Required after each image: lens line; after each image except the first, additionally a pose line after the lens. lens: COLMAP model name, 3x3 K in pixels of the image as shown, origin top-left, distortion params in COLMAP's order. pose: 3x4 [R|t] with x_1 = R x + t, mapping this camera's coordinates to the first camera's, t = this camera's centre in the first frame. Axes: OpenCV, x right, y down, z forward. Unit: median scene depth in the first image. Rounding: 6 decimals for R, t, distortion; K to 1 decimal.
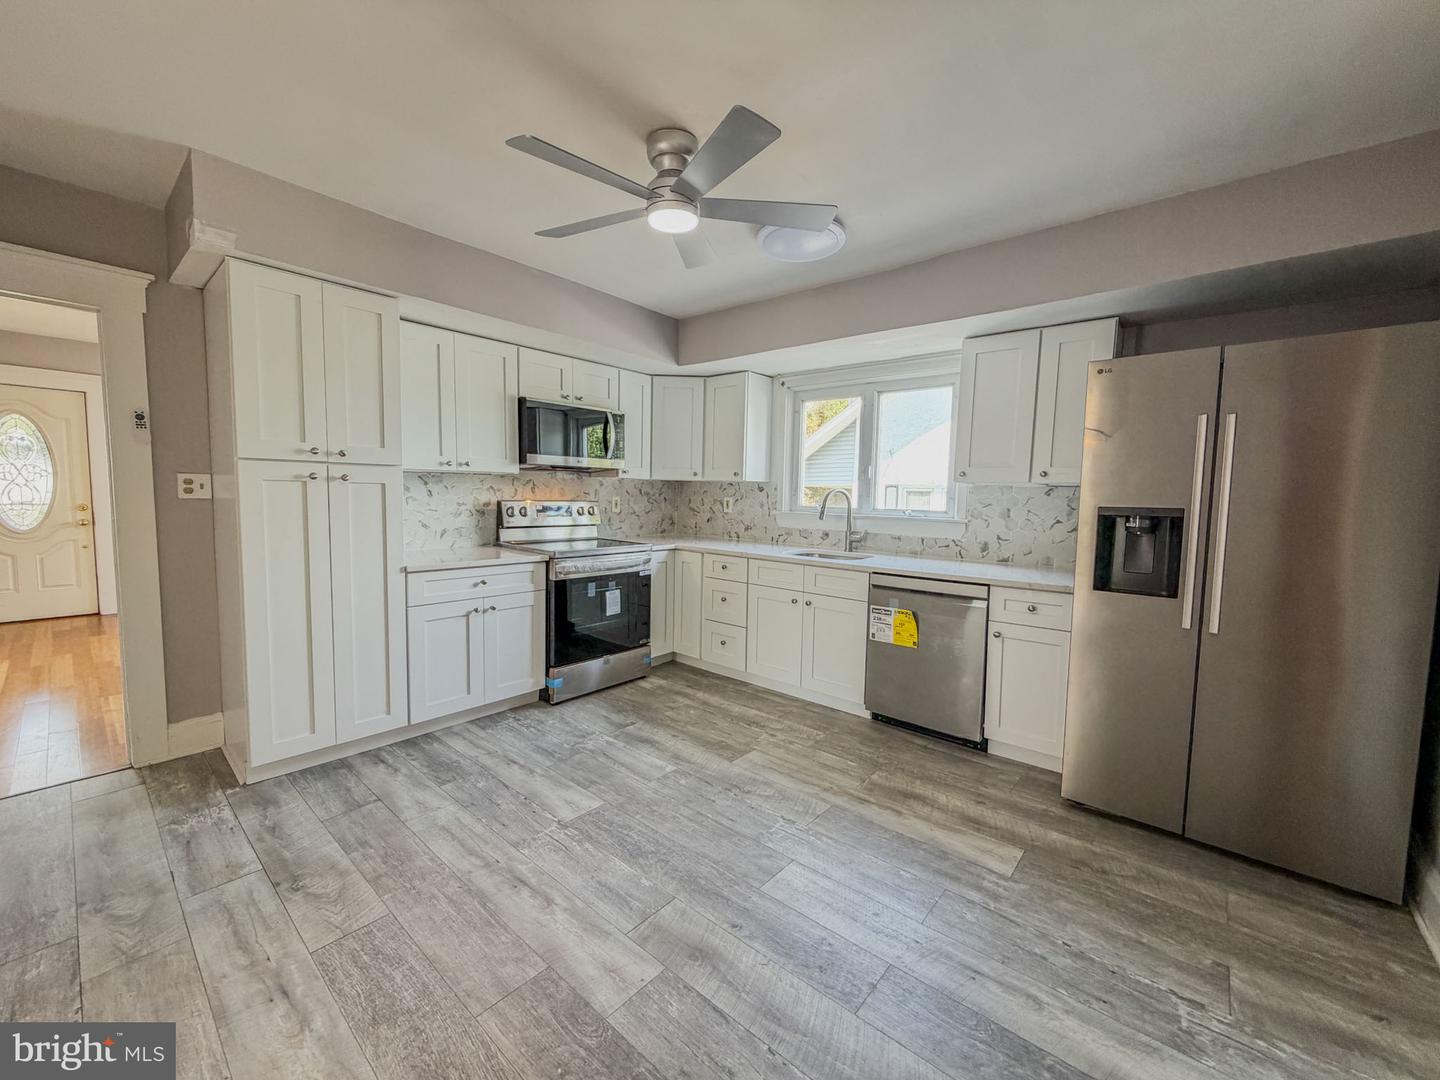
lens RADIAL K [[574.4, 0, 720.8], [0, 574.4, 537.9], [0, 0, 1]] dist [-0.003789, 0.000229]
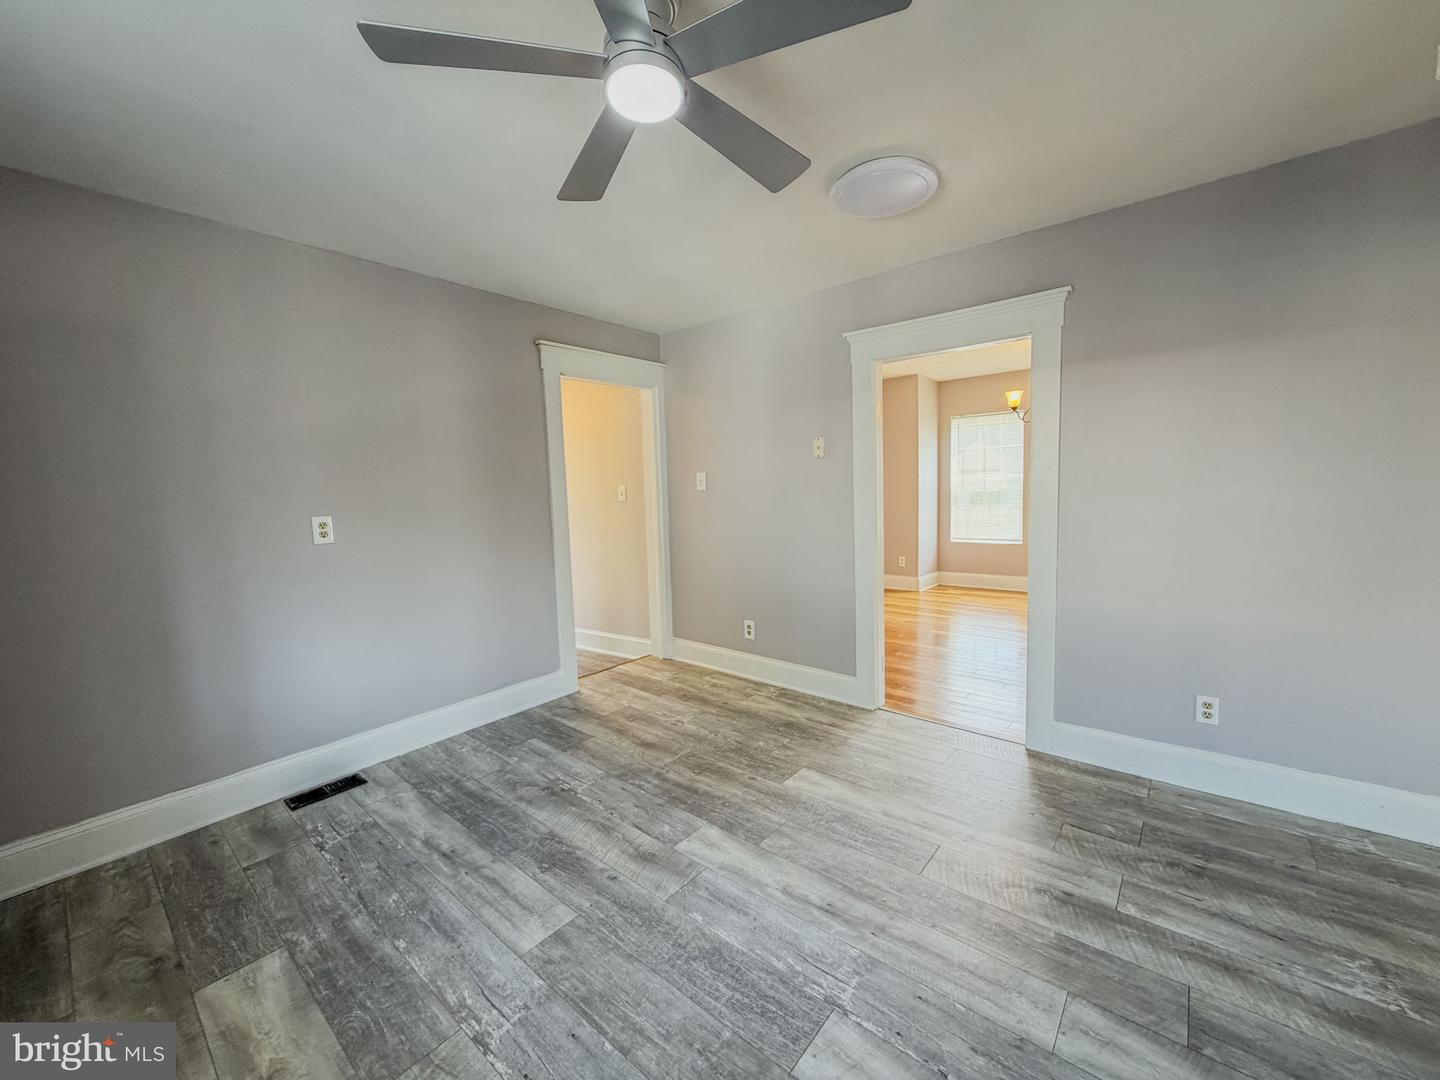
lens RADIAL K [[574.4, 0, 720.3], [0, 574.4, 539.5], [0, 0, 1]] dist [-0.003789, 0.000229]
pose [[-0.999831, 0.012663, -0.013347, -0.172123], [0.010211, 0.985393, 0.169990, -0.177990], [0.015305, 0.169825, -0.985355, 1.909932]]
